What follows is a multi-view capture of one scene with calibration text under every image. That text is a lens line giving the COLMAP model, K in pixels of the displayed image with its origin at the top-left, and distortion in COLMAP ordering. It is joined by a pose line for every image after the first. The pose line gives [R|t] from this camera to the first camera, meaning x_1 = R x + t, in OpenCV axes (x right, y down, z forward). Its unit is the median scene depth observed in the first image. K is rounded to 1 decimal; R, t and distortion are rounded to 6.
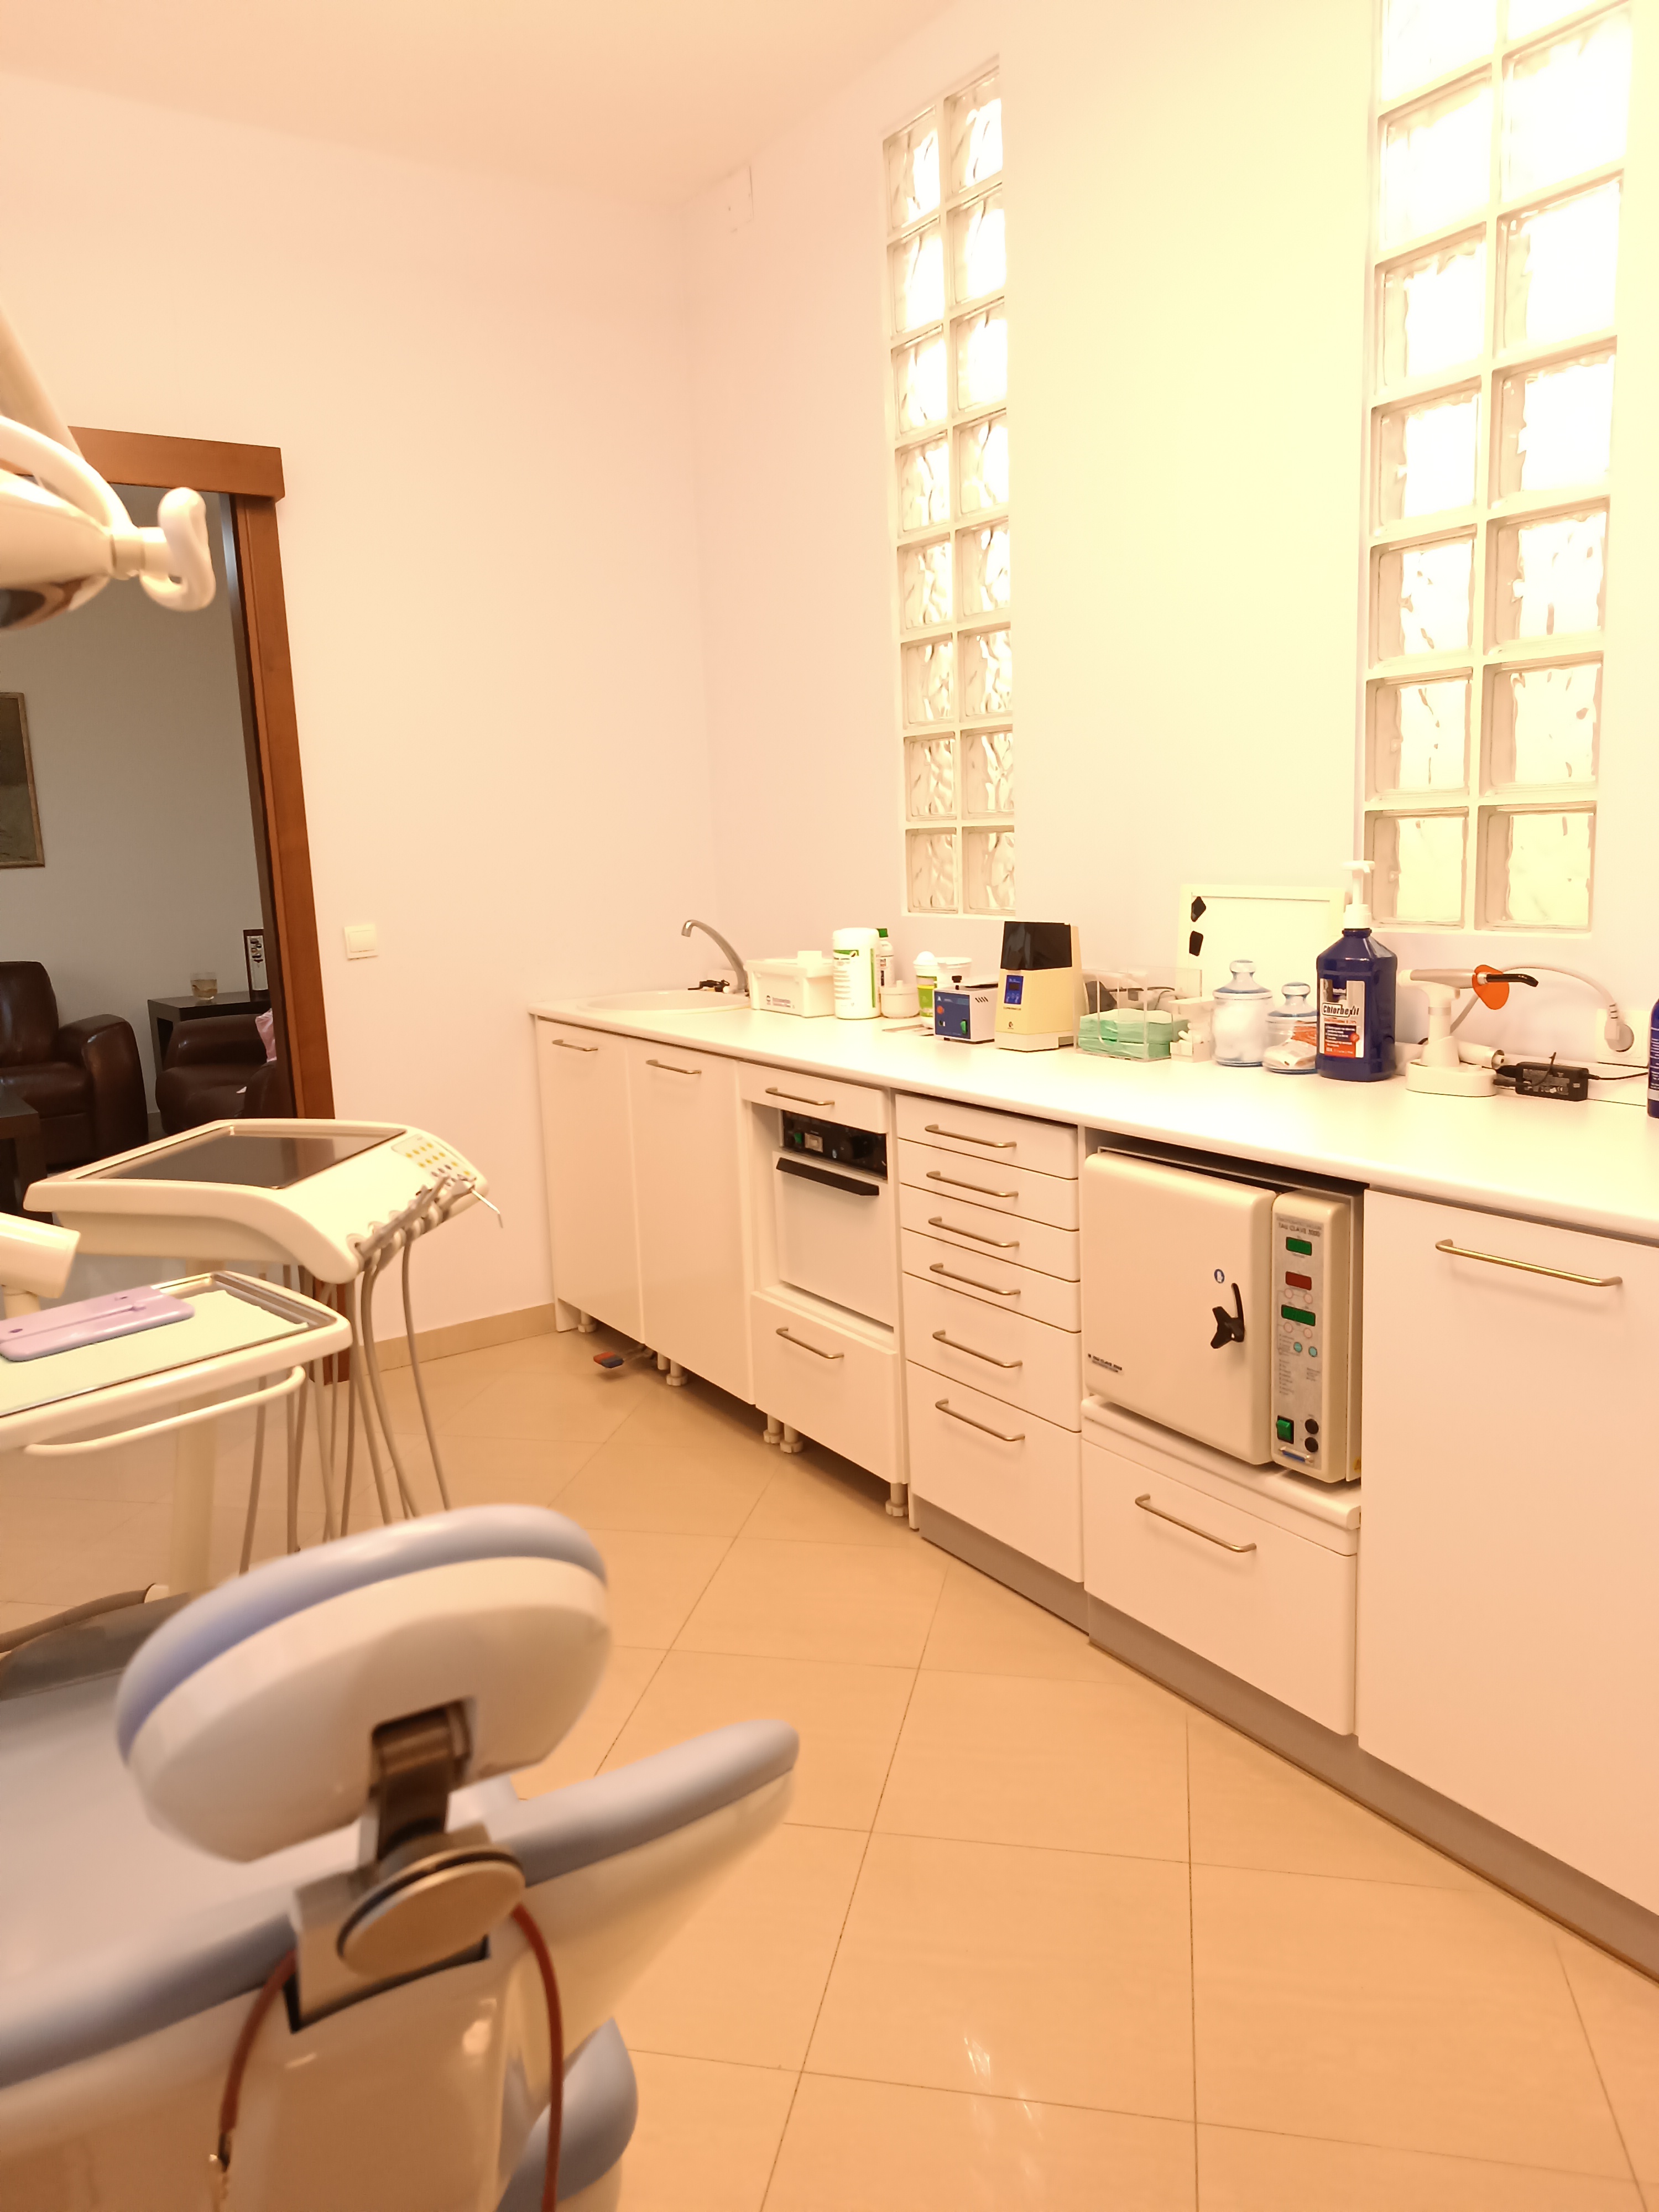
lens RADIAL K [[1574.0, 0, 825.3], [0, 1574.0, 1100.6], [0, 0, 1]] dist [0.030754, -0.031382]
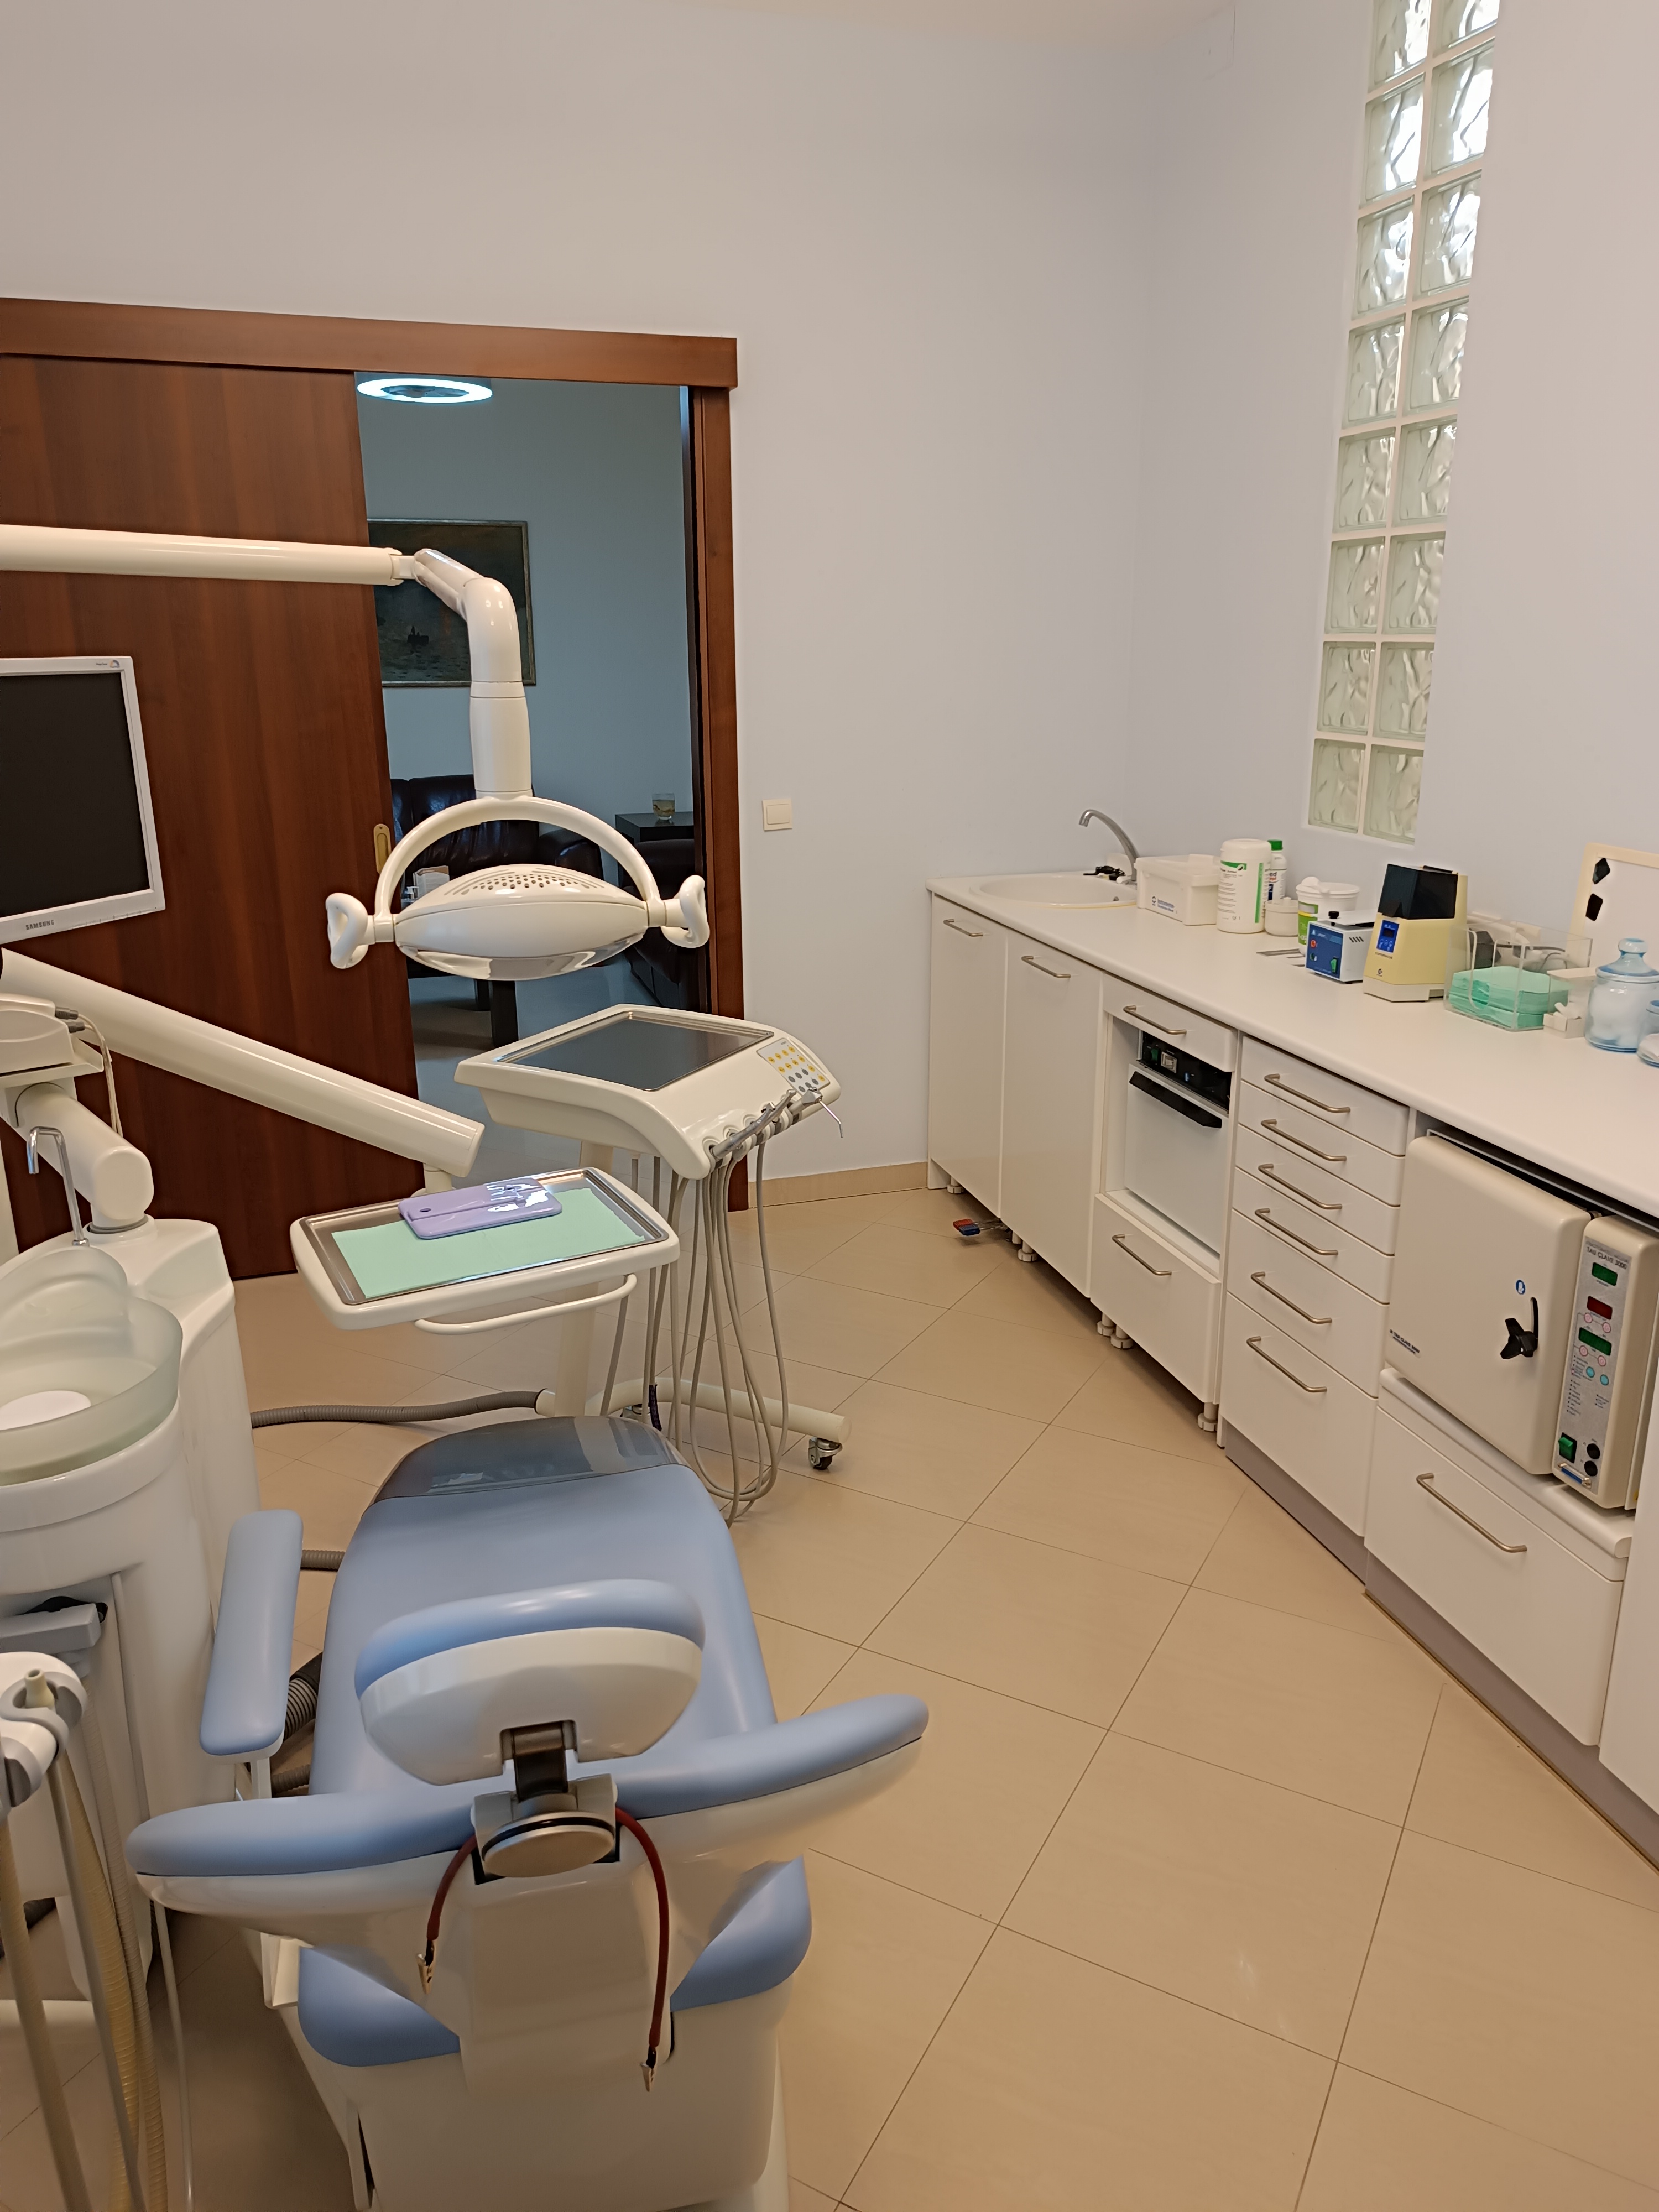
lens RADIAL K [[1574.0, 0, 831.6], [0, 1574.0, 1103.6], [0, 0, 1]] dist [0.030754, -0.031382]
pose [[0.957410, 0.115718, -0.264529, 0.064824], [-0.081217, 0.987116, 0.137865, -0.080198], [0.277074, -0.110509, 0.954473, -0.044280]]
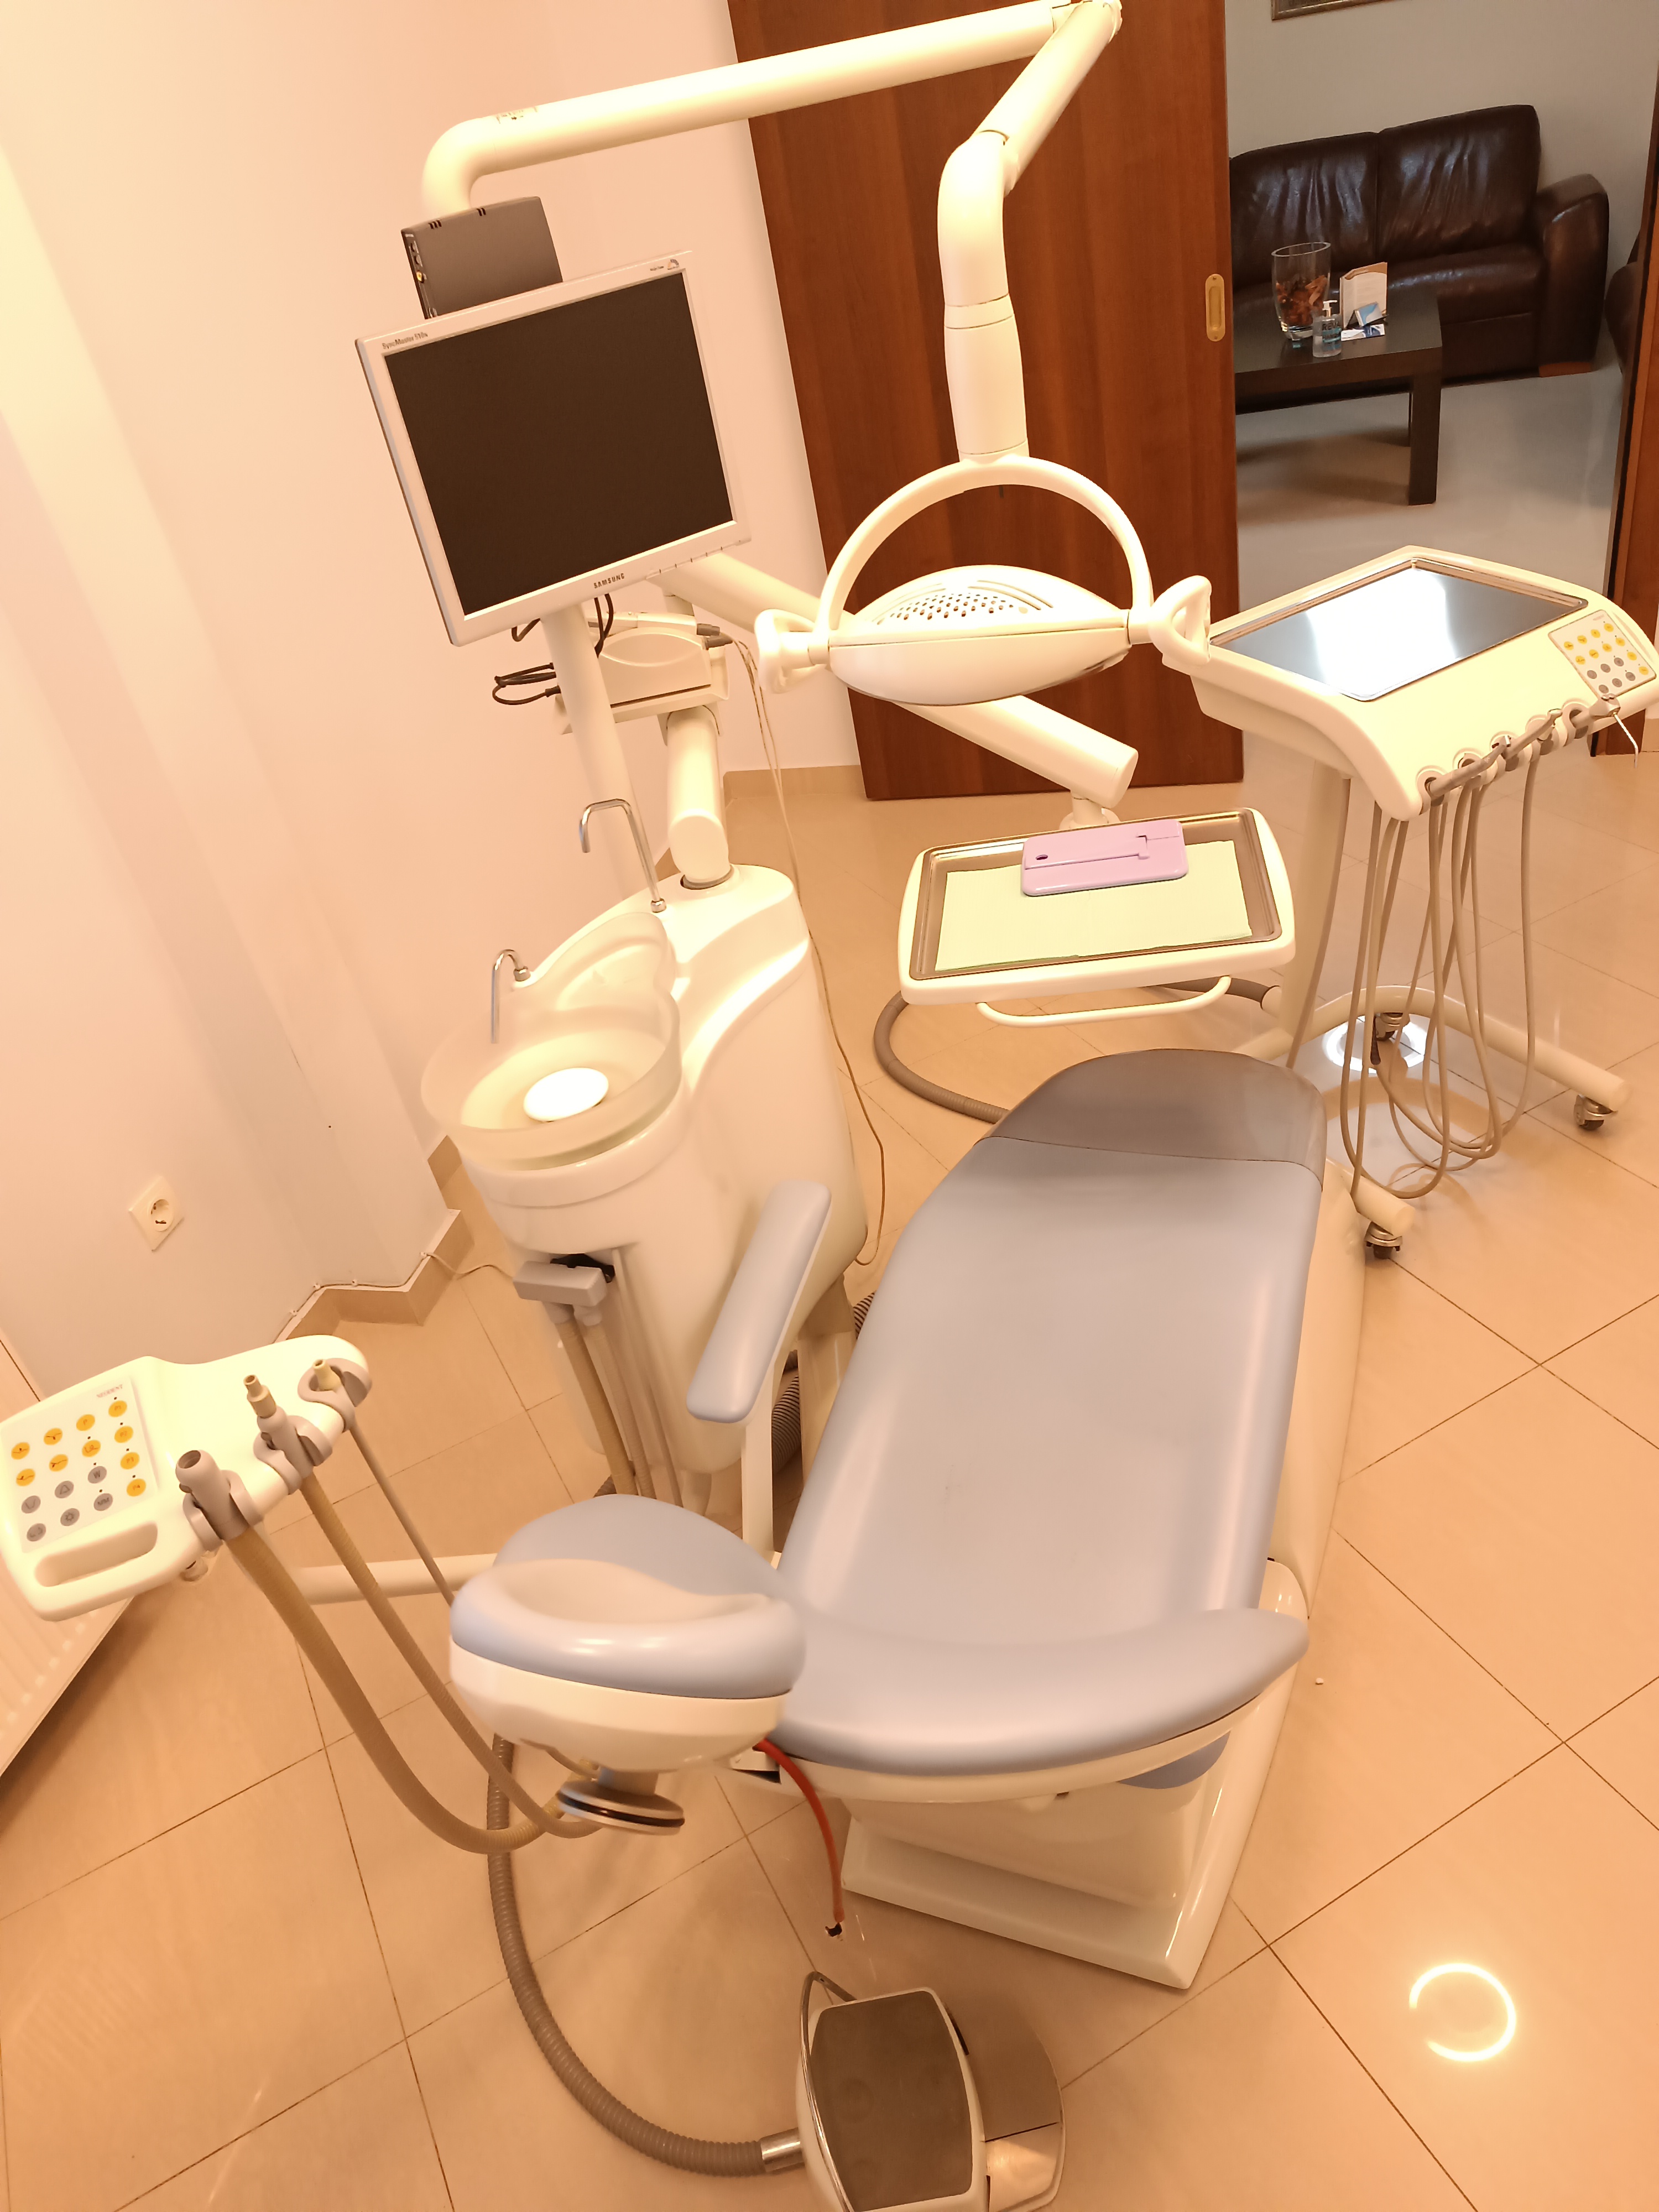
lens RADIAL K [[1574.0, 0, 820.6], [0, 1574.0, 1113.3], [0, 0, 1]] dist [0.030754, -0.031382]
pose [[0.633975, 0.385746, -0.670280, 0.130546], [0.018662, 0.858836, 0.511910, -0.169531], [0.773128, -0.337047, 0.537282, 0.130573]]
